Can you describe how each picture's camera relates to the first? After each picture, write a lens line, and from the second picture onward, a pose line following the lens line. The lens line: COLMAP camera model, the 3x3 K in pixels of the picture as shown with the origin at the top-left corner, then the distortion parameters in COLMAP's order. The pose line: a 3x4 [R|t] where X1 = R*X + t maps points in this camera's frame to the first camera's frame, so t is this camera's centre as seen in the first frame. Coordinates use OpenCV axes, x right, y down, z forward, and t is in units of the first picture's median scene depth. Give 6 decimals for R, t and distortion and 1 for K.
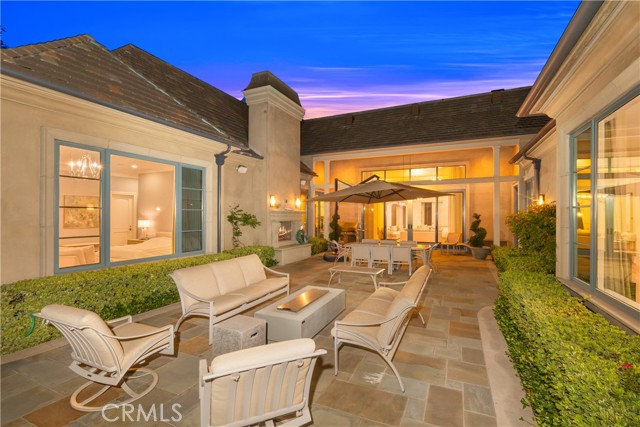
lens RADIAL K [[299.6, 0, 322.0], [0, 299.6, 213.6], [0, 0, 1]] dist [0.000778, 0.000042]
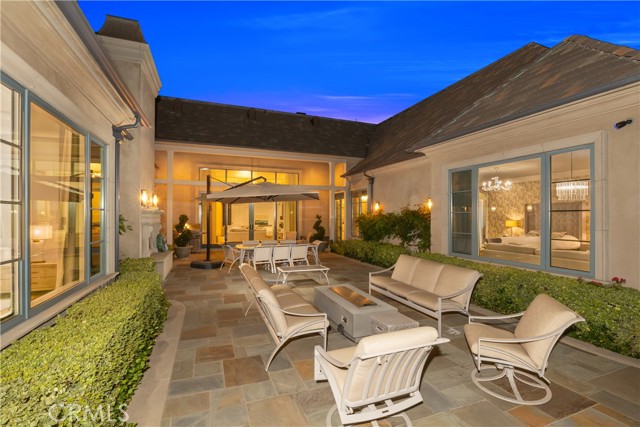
lens RADIAL K [[299.6, 0, 322.7], [0, 299.6, 215.6], [0, 0, 1]] dist [0.000778, 0.000042]
pose [[0.699088, 0.000953, 0.715035, -0.350779], [-0.004657, 0.999984, 0.003220, -0.001037], [-0.715020, -0.005581, 0.699081, 0.135731]]
